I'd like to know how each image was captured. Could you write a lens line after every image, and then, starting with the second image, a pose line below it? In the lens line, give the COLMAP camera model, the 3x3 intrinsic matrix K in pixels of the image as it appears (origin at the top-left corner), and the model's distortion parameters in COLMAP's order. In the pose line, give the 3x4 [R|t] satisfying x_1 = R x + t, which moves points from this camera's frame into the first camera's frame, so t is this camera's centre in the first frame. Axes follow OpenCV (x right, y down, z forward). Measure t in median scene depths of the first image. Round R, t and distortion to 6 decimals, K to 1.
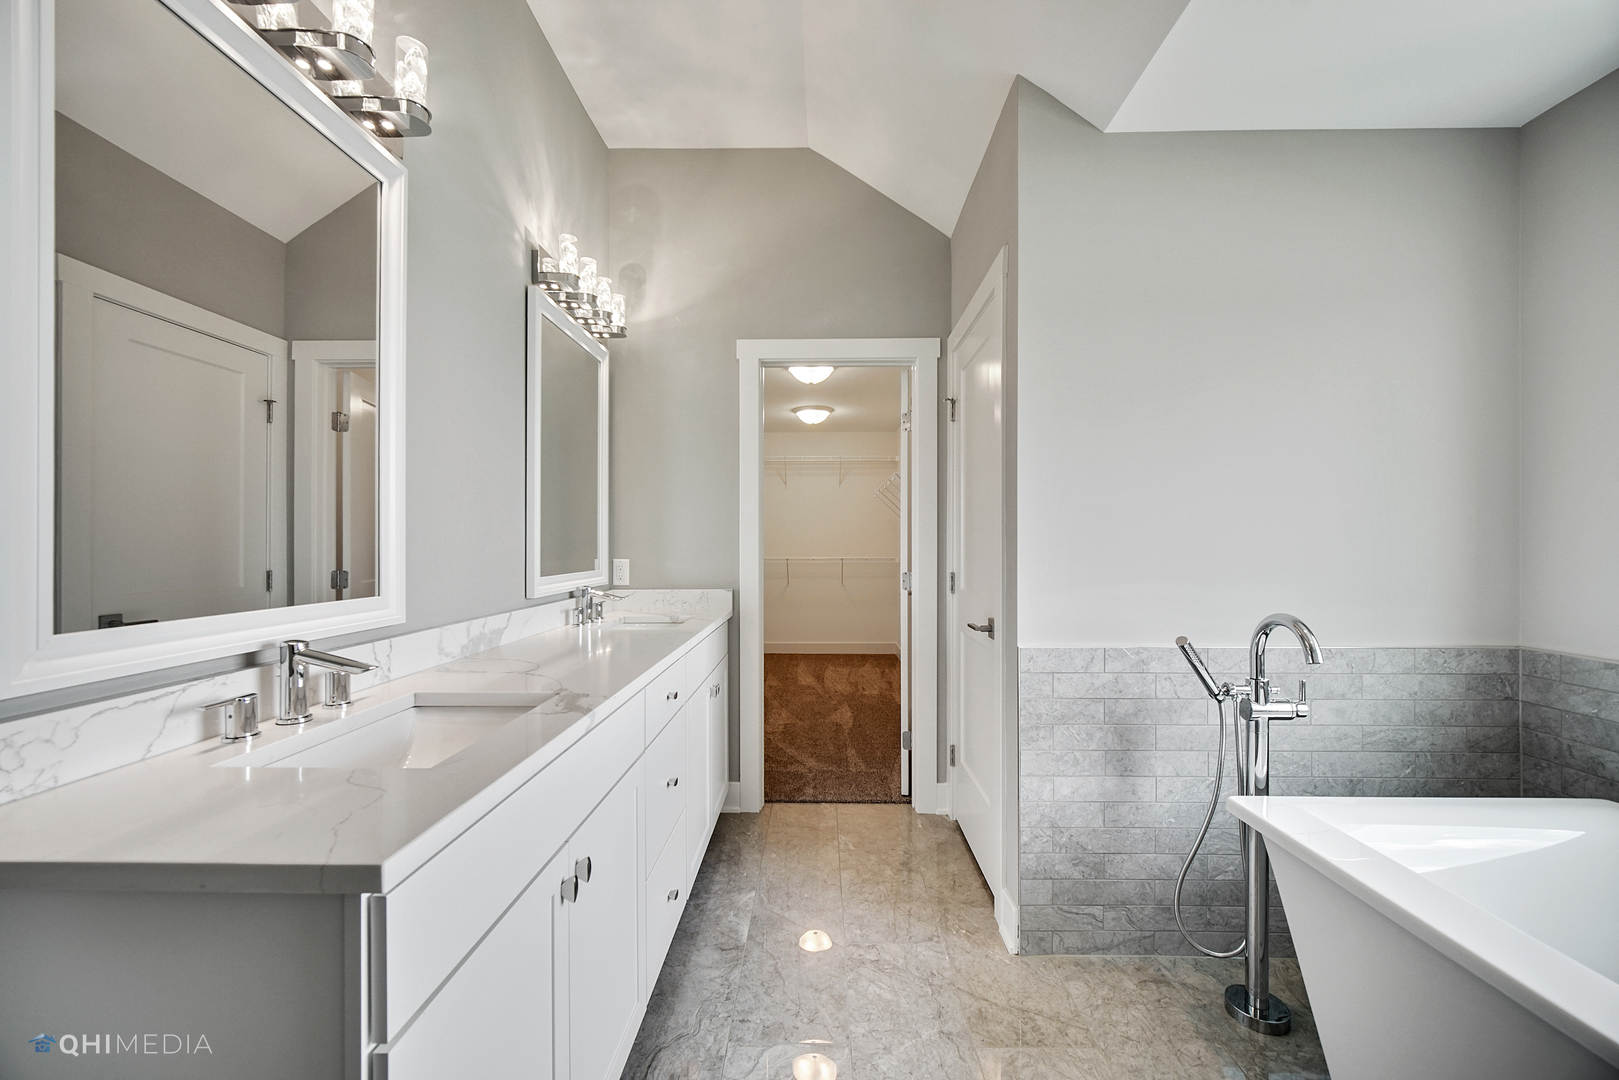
lens RADIAL K [[644.1, 0, 809.5], [0, 644.1, 540.0], [0, 0, 1]] dist [-0.002957, -0.000454]
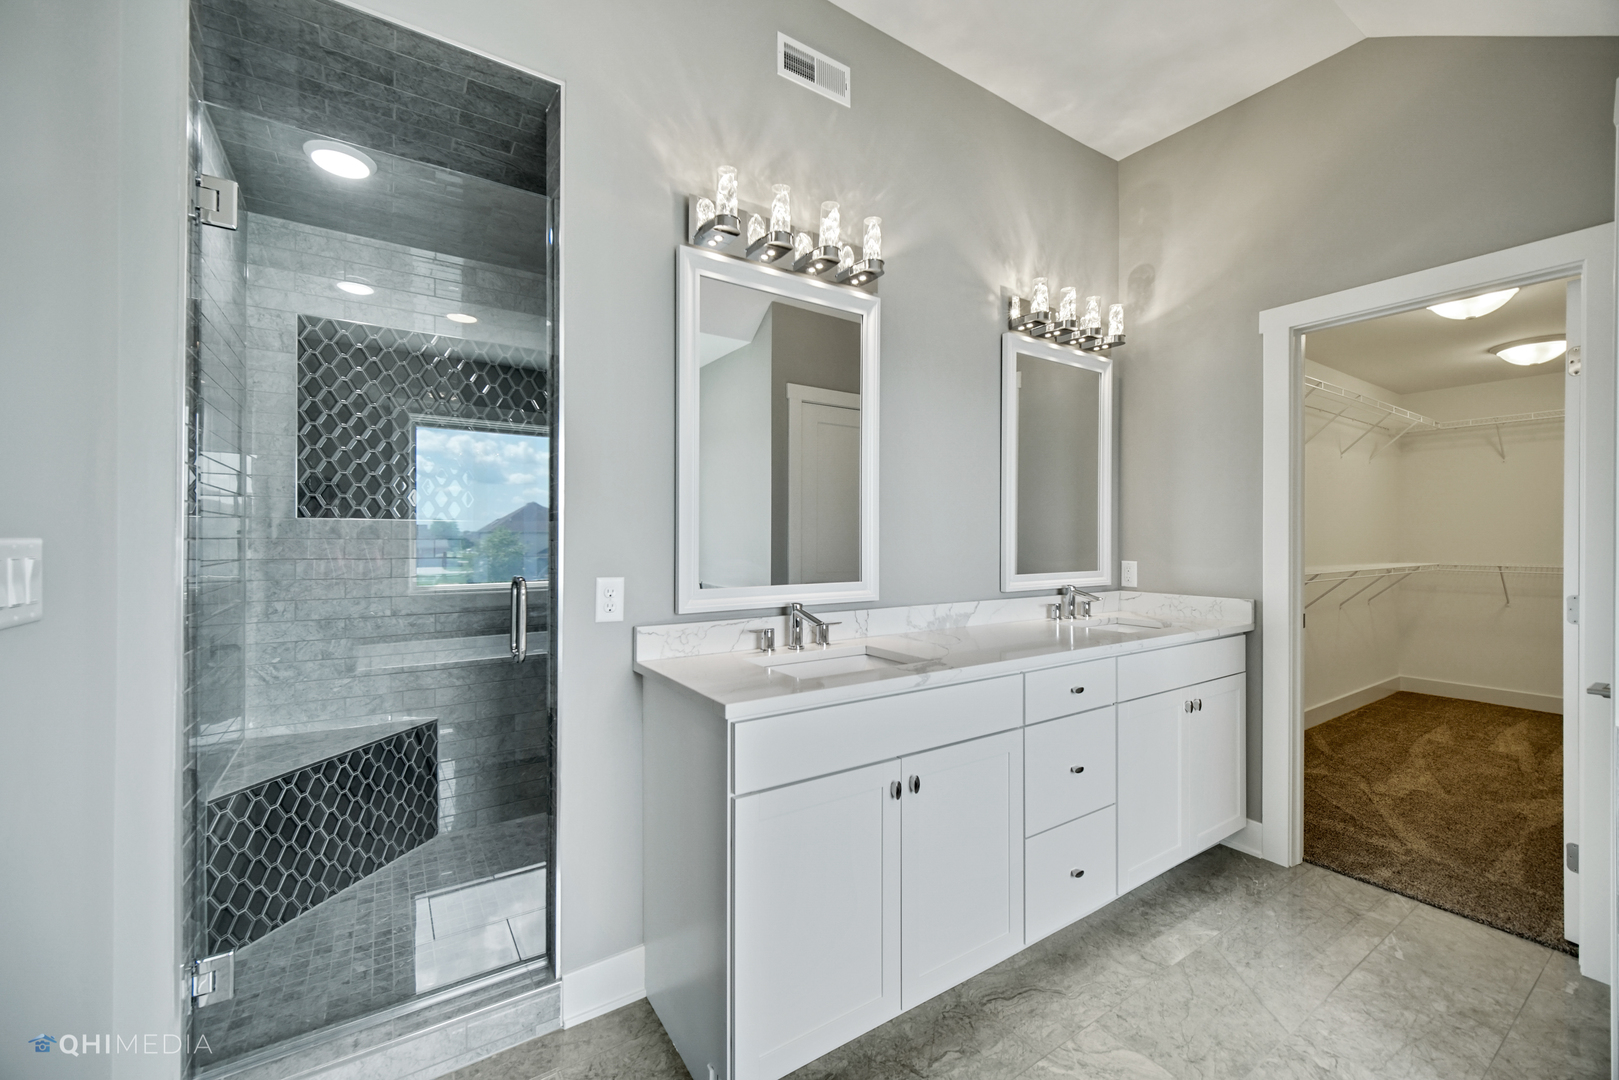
lens RADIAL K [[659.7, 0, 808.7], [0, 659.7, 531.6], [0, 0, 1]] dist [0.002361, 0.000327]
pose [[0.565126, -0.005289, -0.824987, 0.294529], [0.002343, 0.999986, -0.004806, -0.013401], [0.825001, 0.000783, 0.565131, -0.004155]]
